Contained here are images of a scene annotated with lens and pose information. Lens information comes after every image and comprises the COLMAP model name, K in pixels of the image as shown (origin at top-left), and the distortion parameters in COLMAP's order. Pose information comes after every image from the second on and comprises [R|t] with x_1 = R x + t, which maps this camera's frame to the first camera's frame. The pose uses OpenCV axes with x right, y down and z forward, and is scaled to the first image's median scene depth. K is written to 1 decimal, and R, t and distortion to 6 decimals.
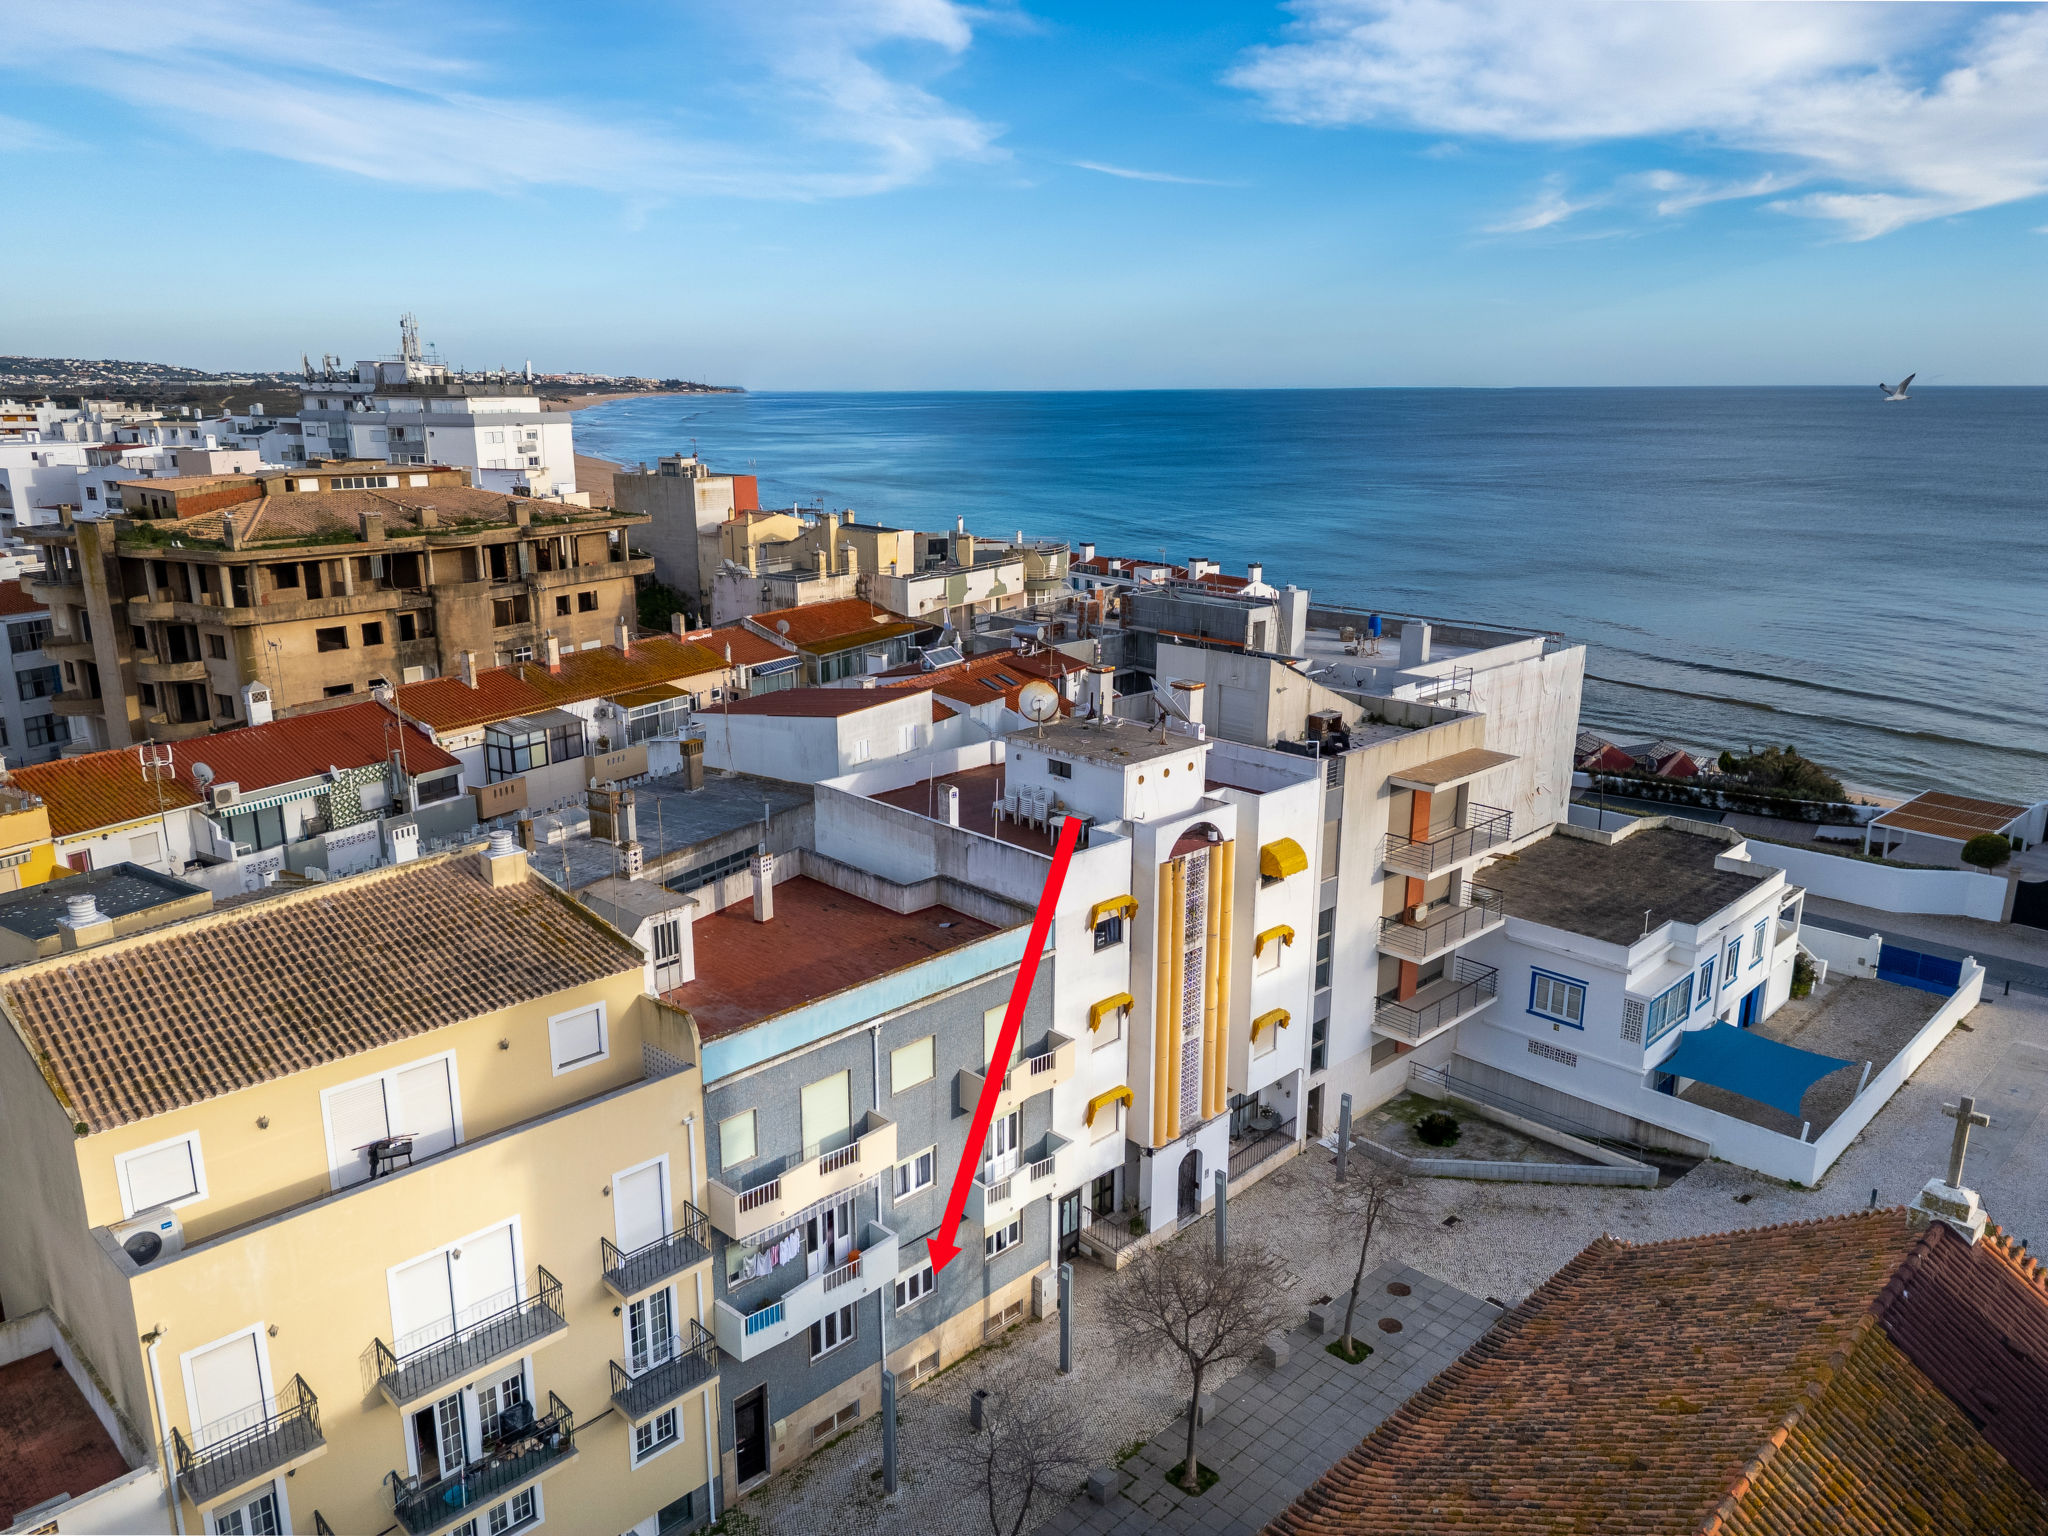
lens RADIAL K [[1434.1, 0, 1014.7], [0, 1434.1, 758.3], [0, 0, 1]] dist [0.071980, -0.064534]
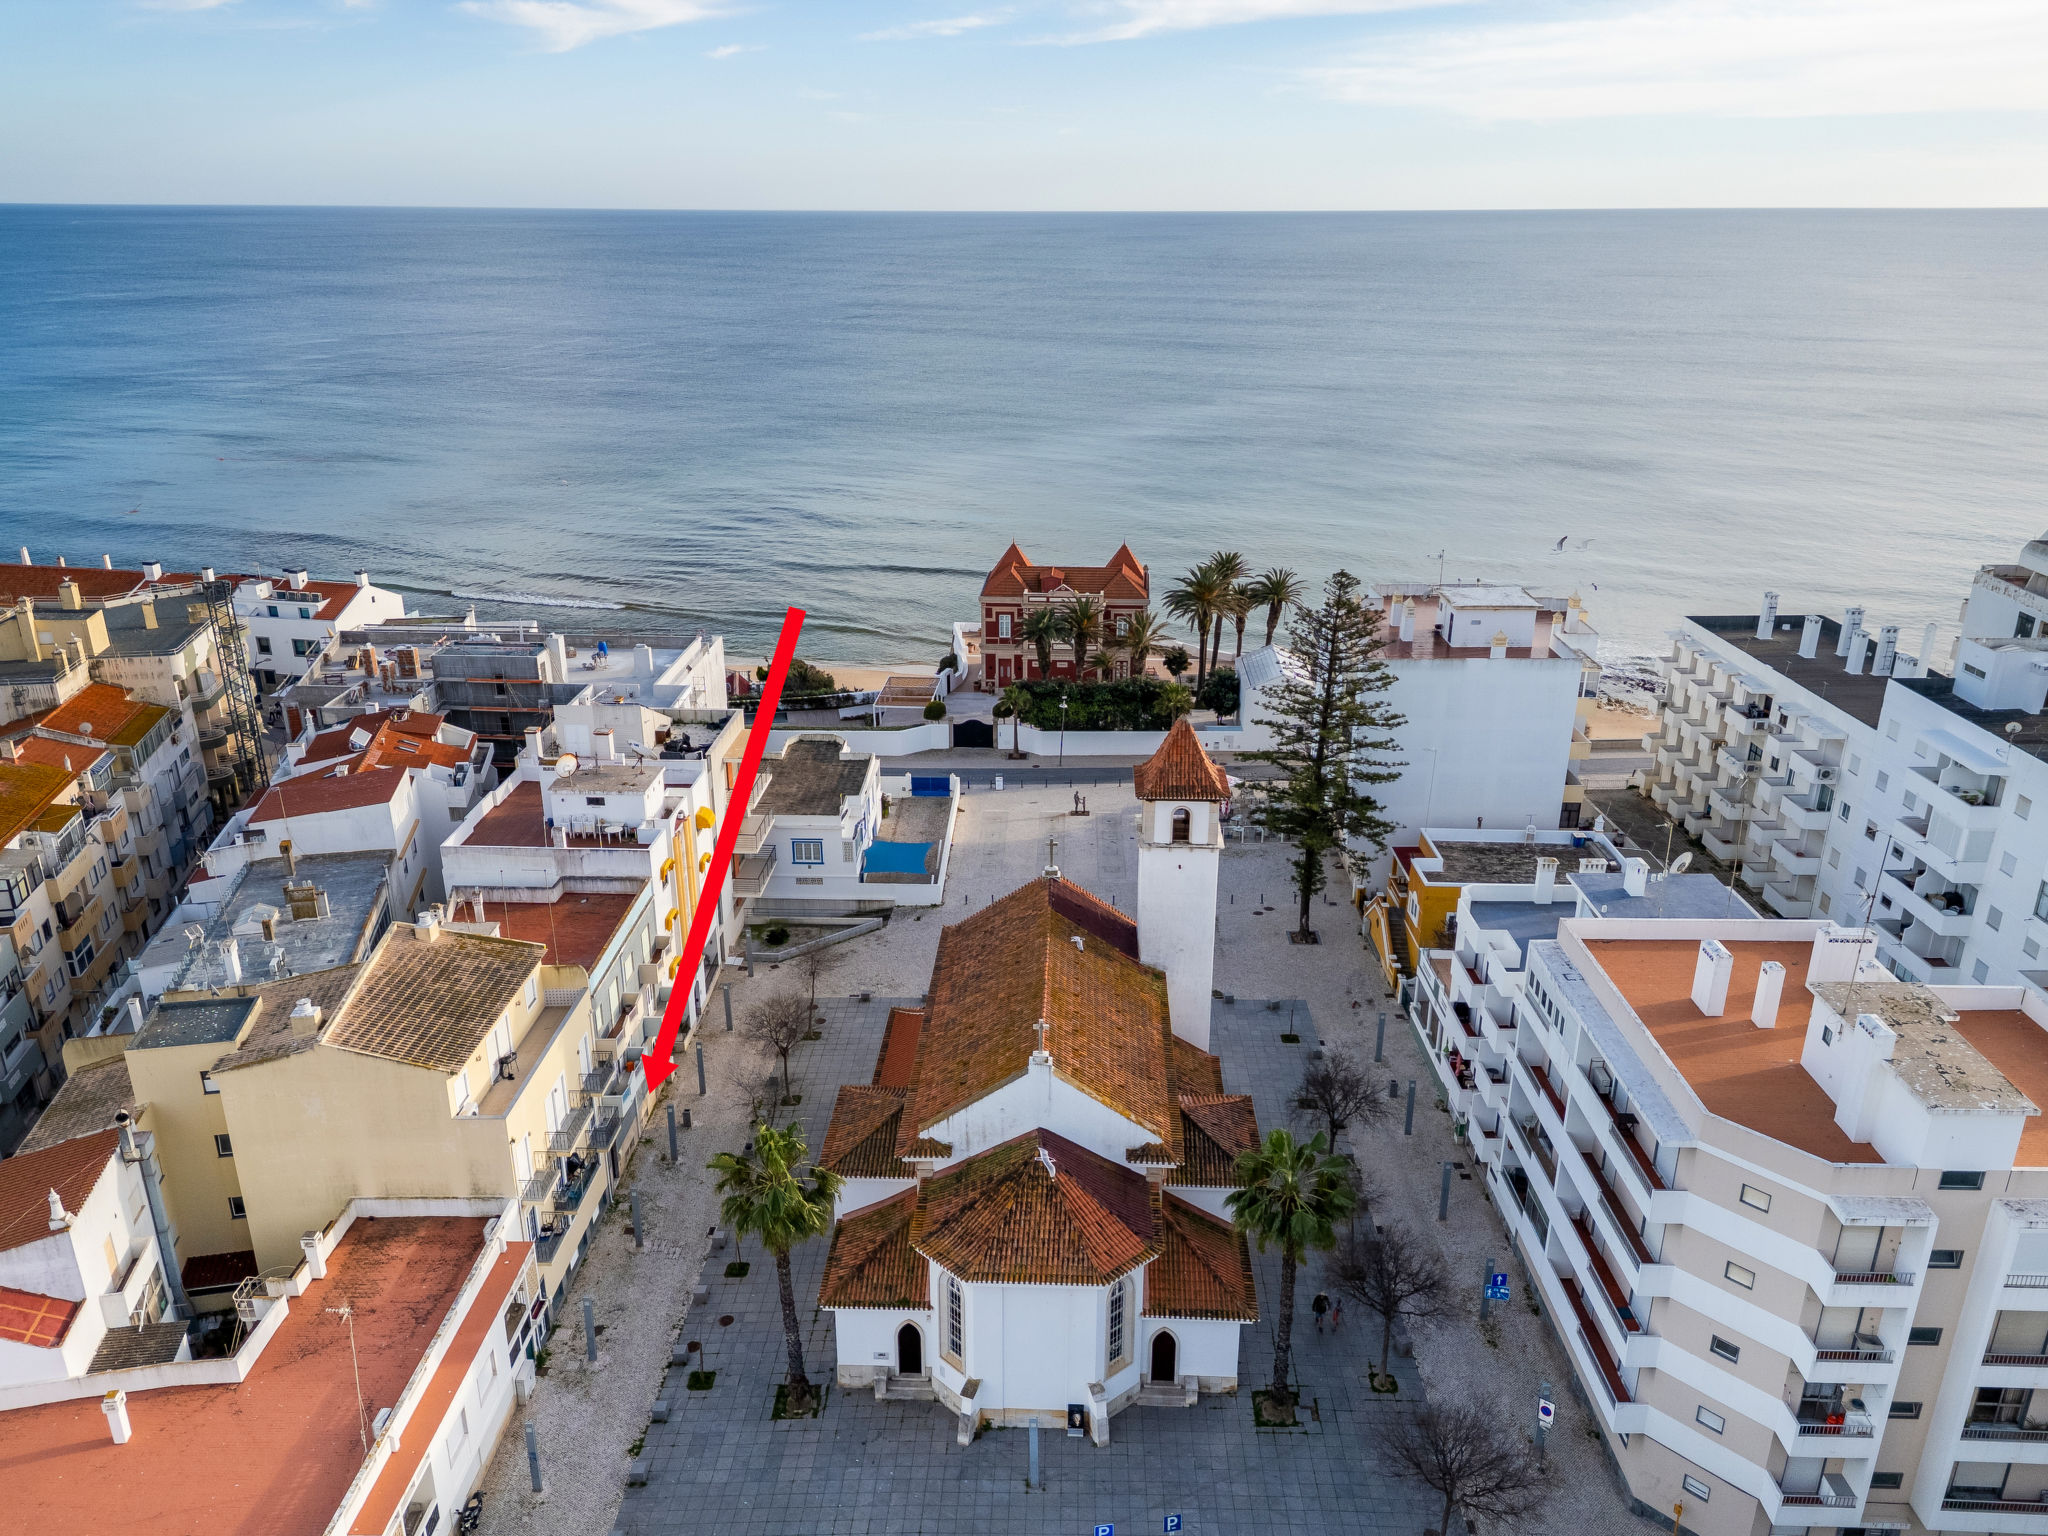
lens RADIAL K [[1434.1, 0, 1014.7], [0, 1434.1, 758.3], [0, 0, 1]] dist [0.071980, -0.064534]
pose [[0.729006, -0.228092, 0.645387, -0.591287], [0.172359, 0.973637, 0.149412, -0.179713], [-0.662453, 0.002316, 0.749100, -0.554553]]
